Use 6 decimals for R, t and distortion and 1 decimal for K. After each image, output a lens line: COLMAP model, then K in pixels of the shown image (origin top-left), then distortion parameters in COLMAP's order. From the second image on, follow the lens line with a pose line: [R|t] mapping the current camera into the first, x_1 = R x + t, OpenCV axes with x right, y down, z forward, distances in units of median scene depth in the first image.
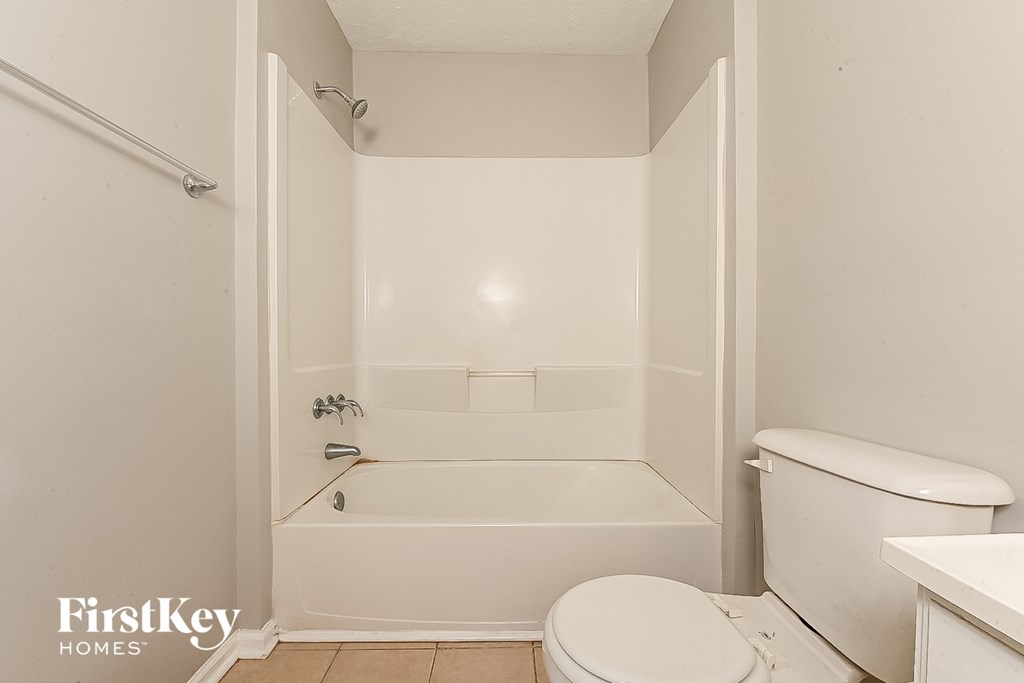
lens RADIAL K [[398.5, 0, 512.0], [0, 398.5, 341.5], [0, 0, 1]] dist [-0.000205, -0.000072]
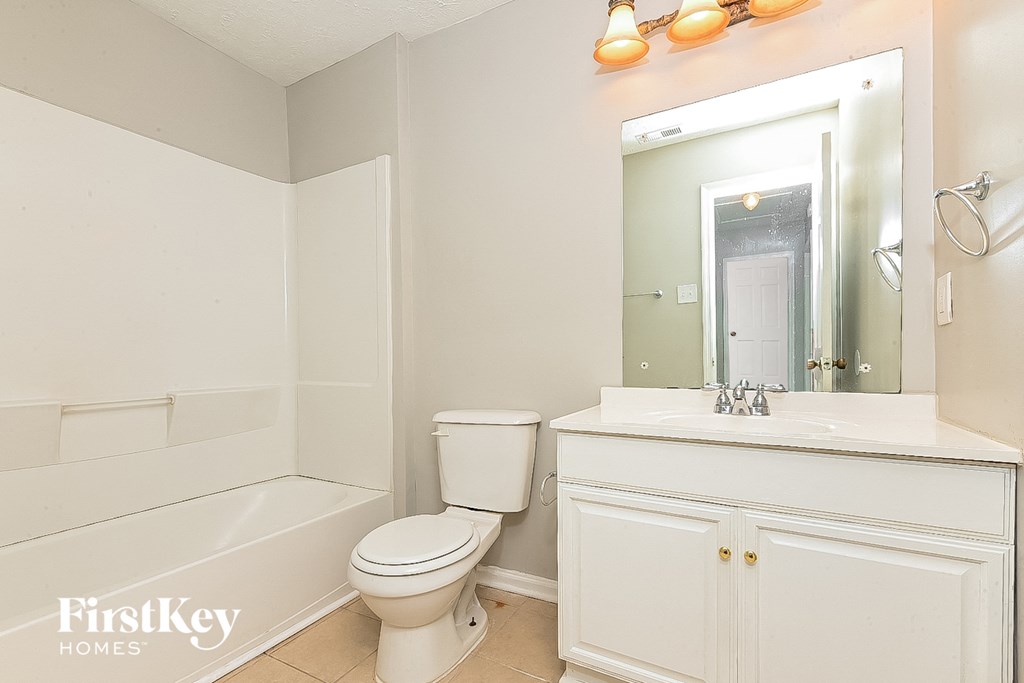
lens RADIAL K [[429.7, 0, 512.0], [0, 429.7, 341.5], [0, 0, 1]] dist [0.000073, -0.000009]
pose [[0.478811, 0.027759, 0.877479, -0.398185], [0.013801, 0.999138, -0.039139, 0.002042], [-0.877810, 0.030850, 0.478015, -0.058807]]
